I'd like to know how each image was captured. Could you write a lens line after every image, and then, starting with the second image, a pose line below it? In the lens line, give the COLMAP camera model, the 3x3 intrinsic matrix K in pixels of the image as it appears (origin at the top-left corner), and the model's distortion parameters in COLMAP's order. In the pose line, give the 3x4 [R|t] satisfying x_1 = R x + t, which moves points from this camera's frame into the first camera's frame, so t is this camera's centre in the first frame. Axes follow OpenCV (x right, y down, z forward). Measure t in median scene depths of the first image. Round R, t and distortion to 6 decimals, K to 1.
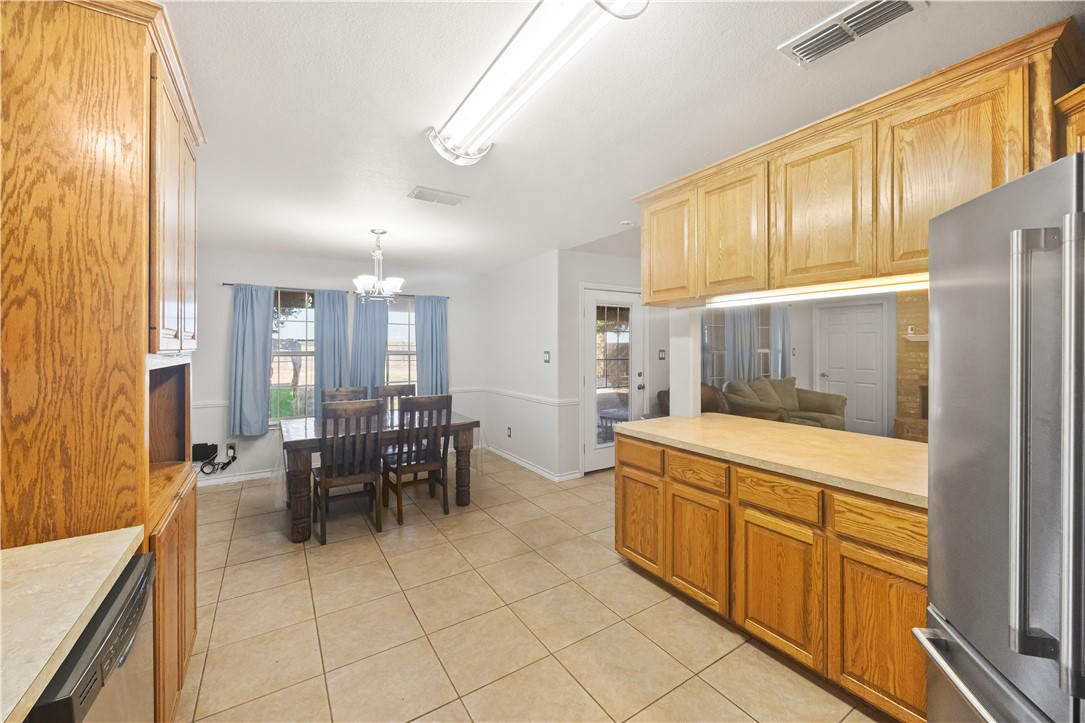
lens RADIAL K [[427.1, 0, 545.4], [0, 427.1, 346.6], [0, 0, 1]] dist [-0.004446, -0.000051]
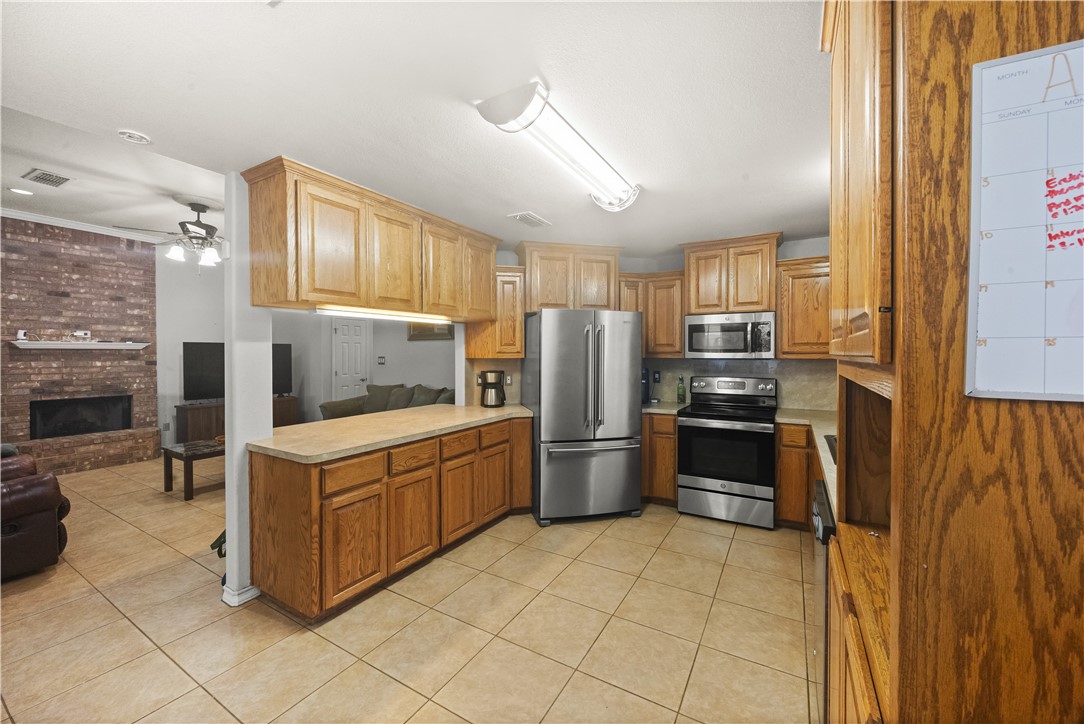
lens RADIAL K [[426.7, 0, 546.3], [0, 426.7, 357.3], [0, 0, 1]] dist [-0.004446, -0.000051]
pose [[-0.457347, -0.008342, 0.889249, -0.871059], [0.004822, 0.999918, 0.011860, -0.000885], [-0.889275, 0.009712, -0.457269, 1.194203]]
